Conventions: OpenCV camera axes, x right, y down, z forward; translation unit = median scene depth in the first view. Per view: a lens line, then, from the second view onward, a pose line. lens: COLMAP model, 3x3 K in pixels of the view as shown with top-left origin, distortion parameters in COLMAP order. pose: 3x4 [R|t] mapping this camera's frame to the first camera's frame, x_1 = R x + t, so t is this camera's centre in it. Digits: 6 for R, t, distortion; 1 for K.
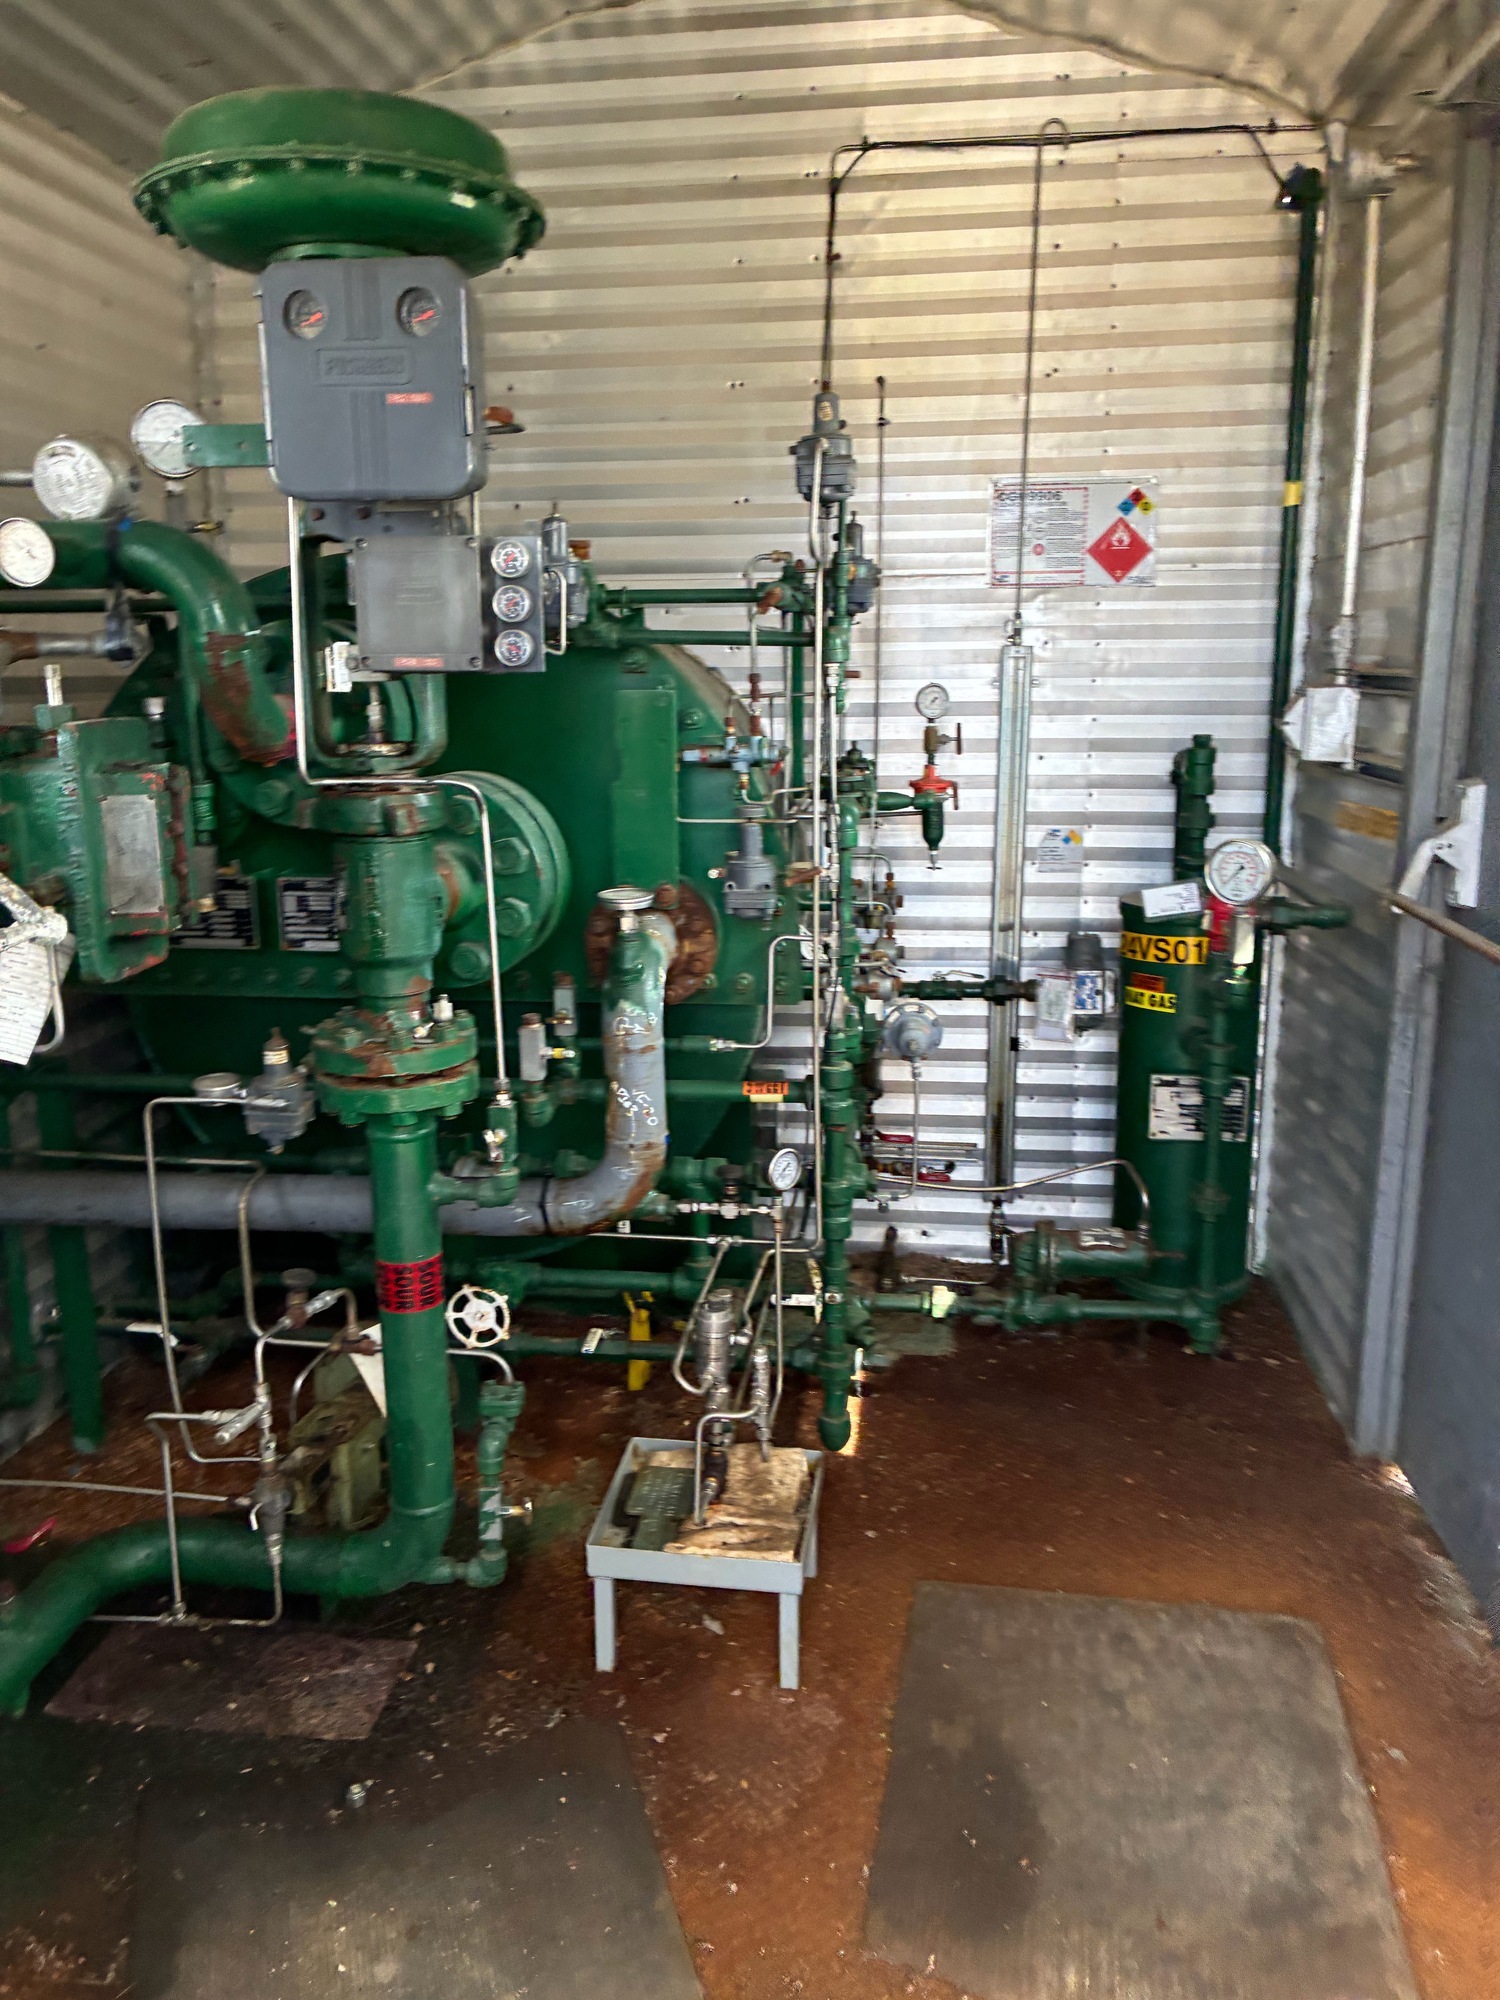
lens RADIAL K [[1502.3, 0, 800.0], [0, 1502.3, 992.2], [0, 0, 1]] dist [0.035418, -0.038133]
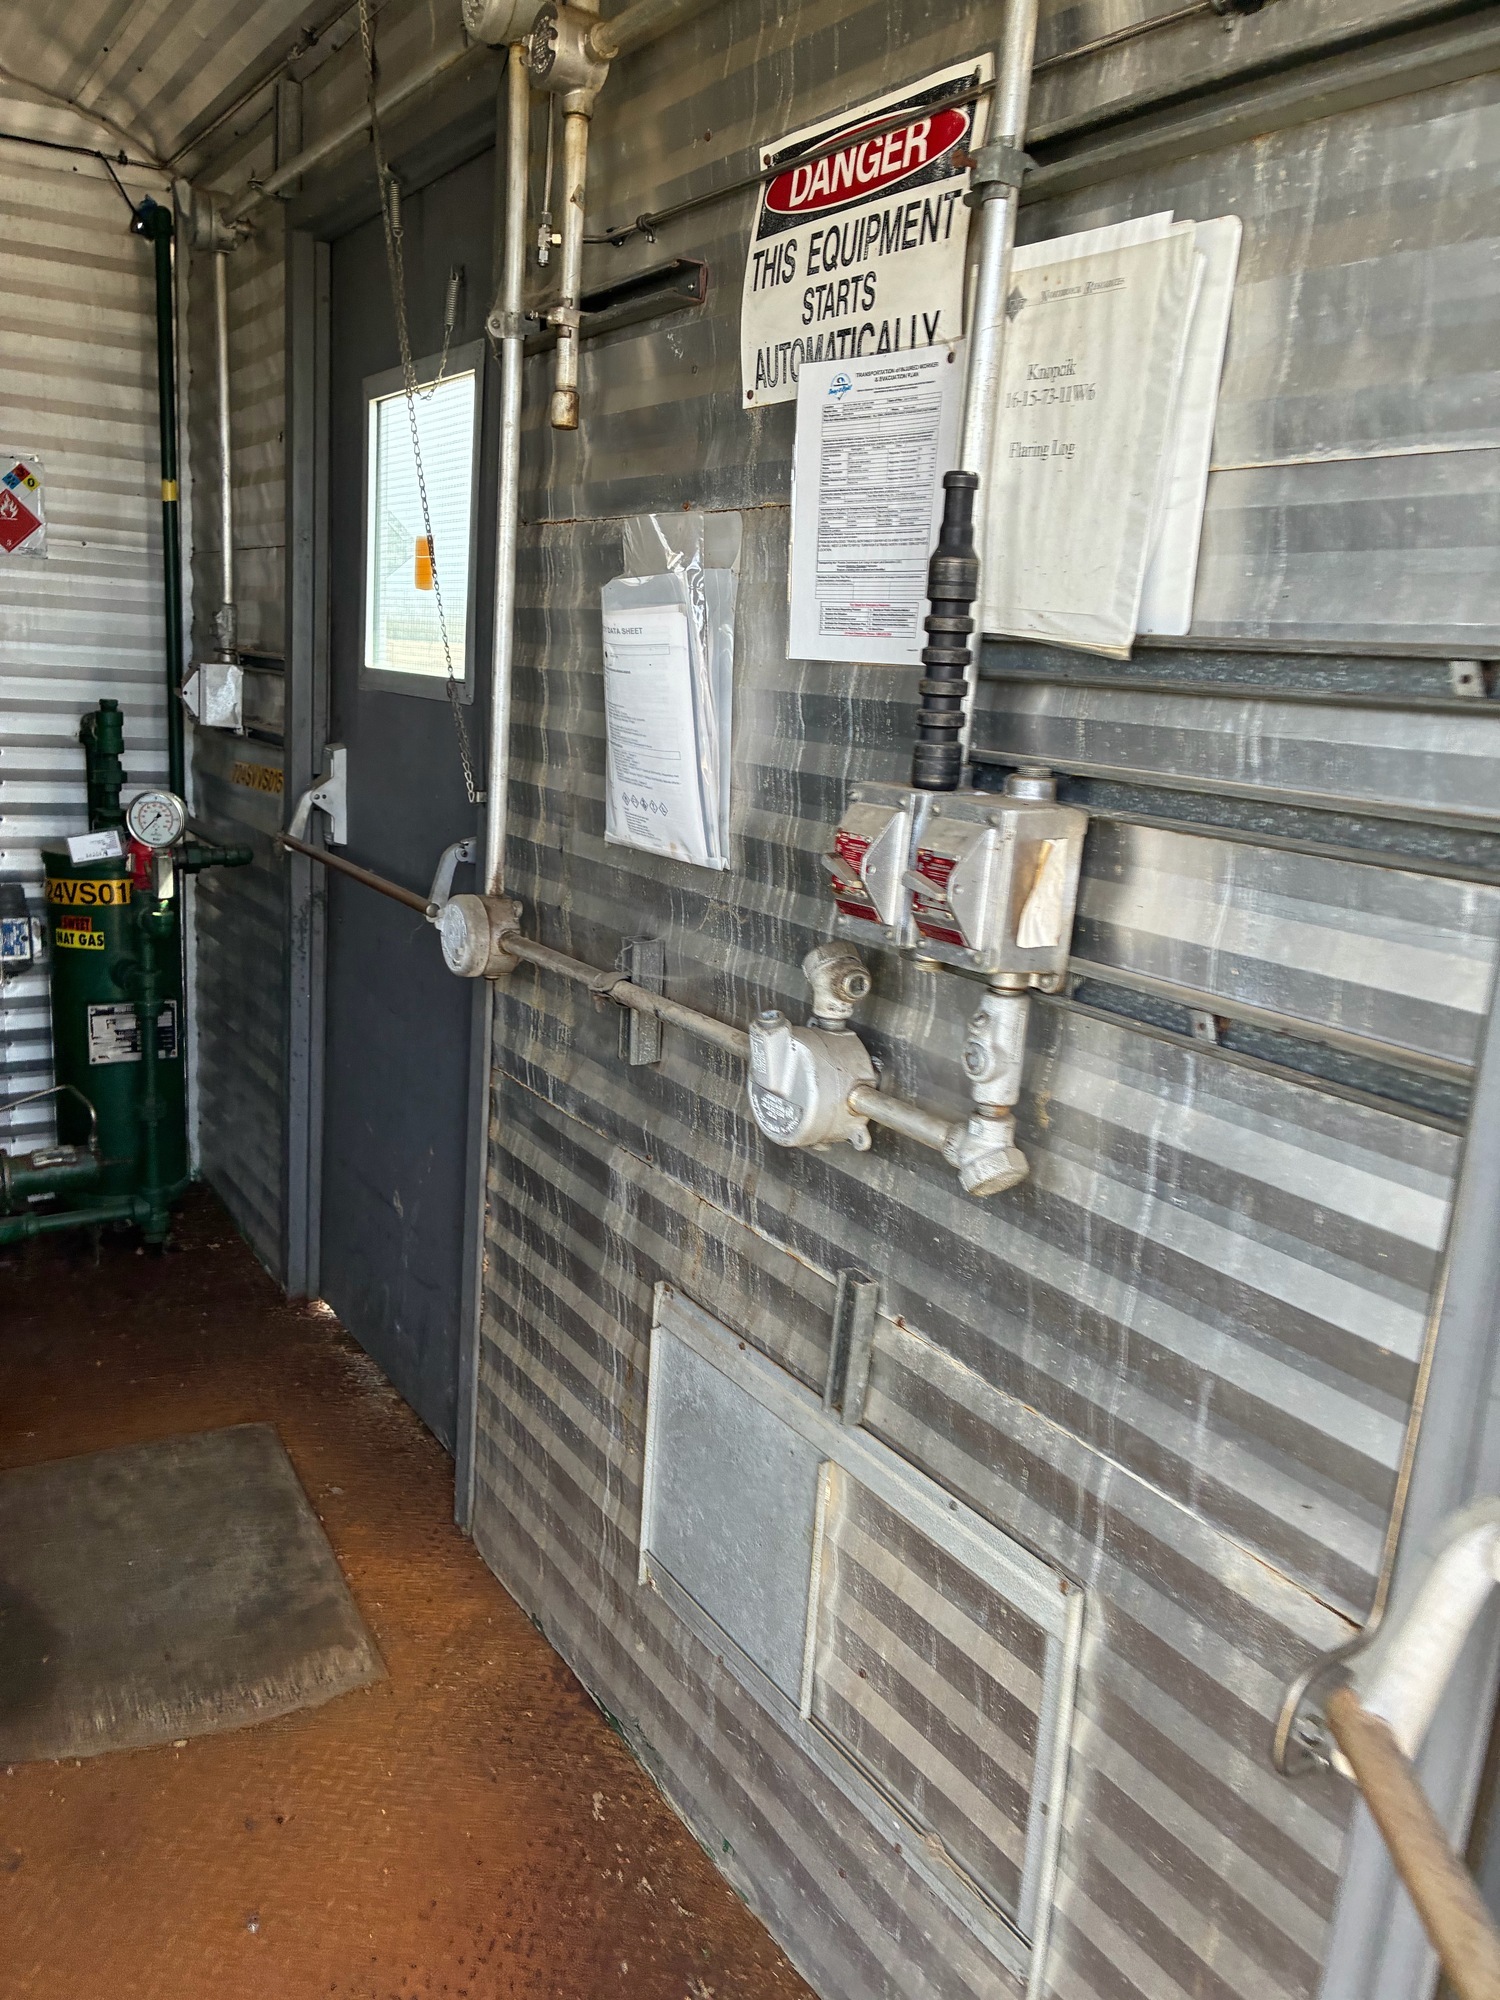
lens RADIAL K [[1517.1, 0, 694.8], [0, 1517.1, 1000.2], [0, 0, 1]] dist [0.017173, 0.003756]
pose [[0.802243, -0.080707, 0.591517, -0.069818], [0.066068, 0.996736, 0.046391, 0.027781], [-0.593330, 0.001864, 0.804957, -0.166580]]
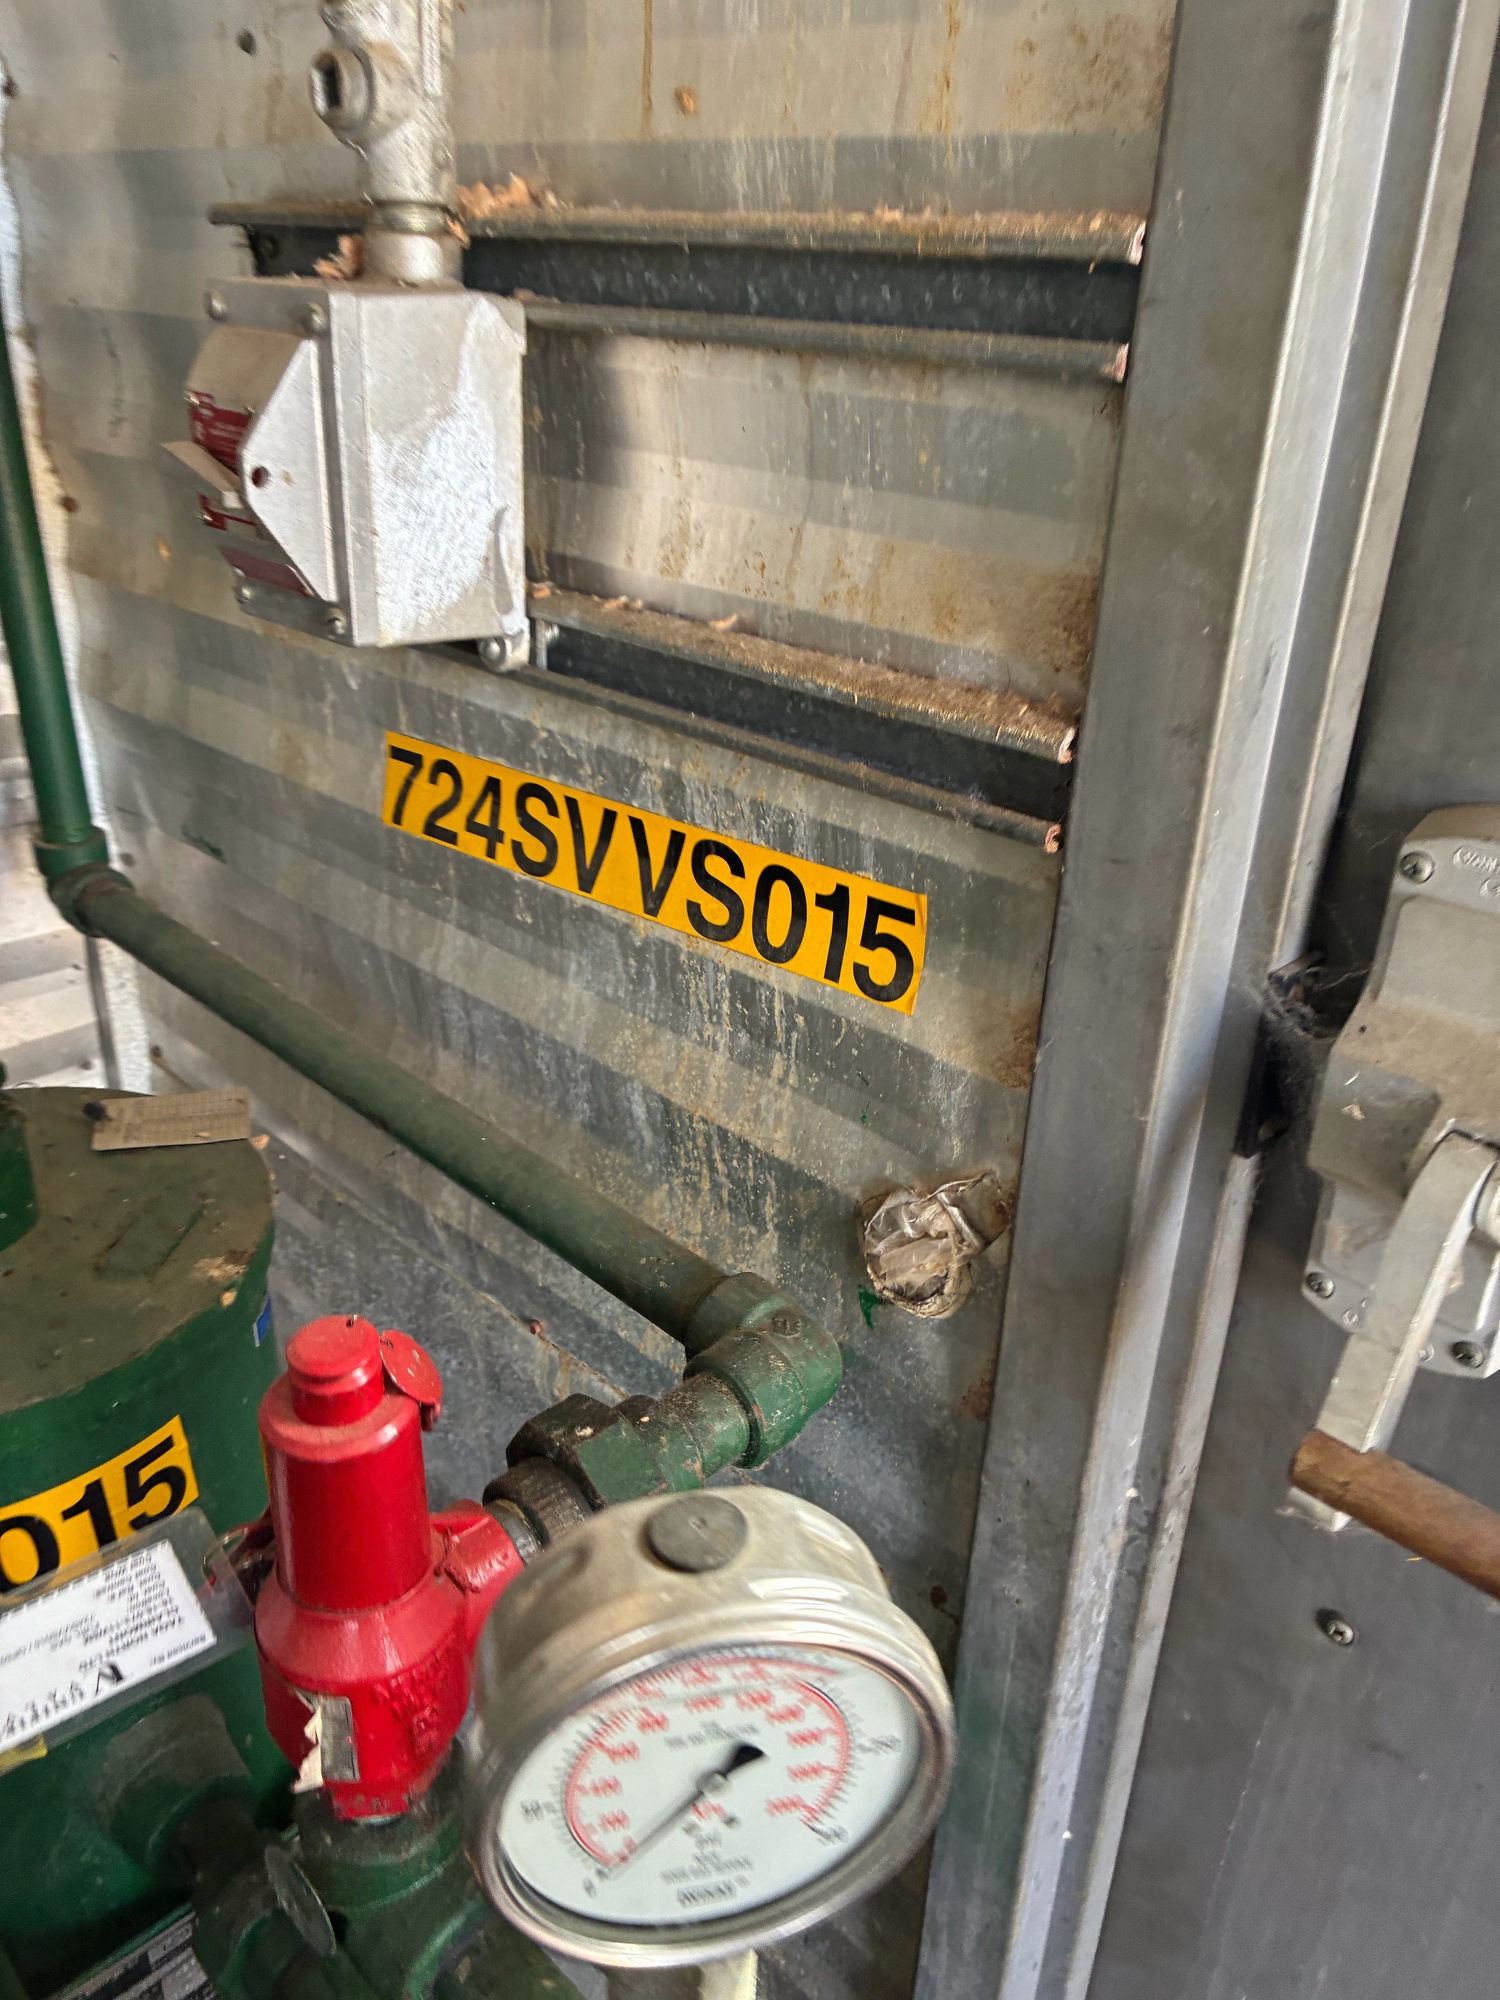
lens RADIAL K [[1513.7, 0, 778.0], [0, 1513.7, 1044.0], [0, 0, 1]] dist [0.049038, -0.078159]
pose [[0.612201, -0.323119, 0.721667, 0.181706], [0.133709, 0.941853, 0.308278, -0.150487], [-0.779315, -0.092235, 0.619807, 0.763377]]
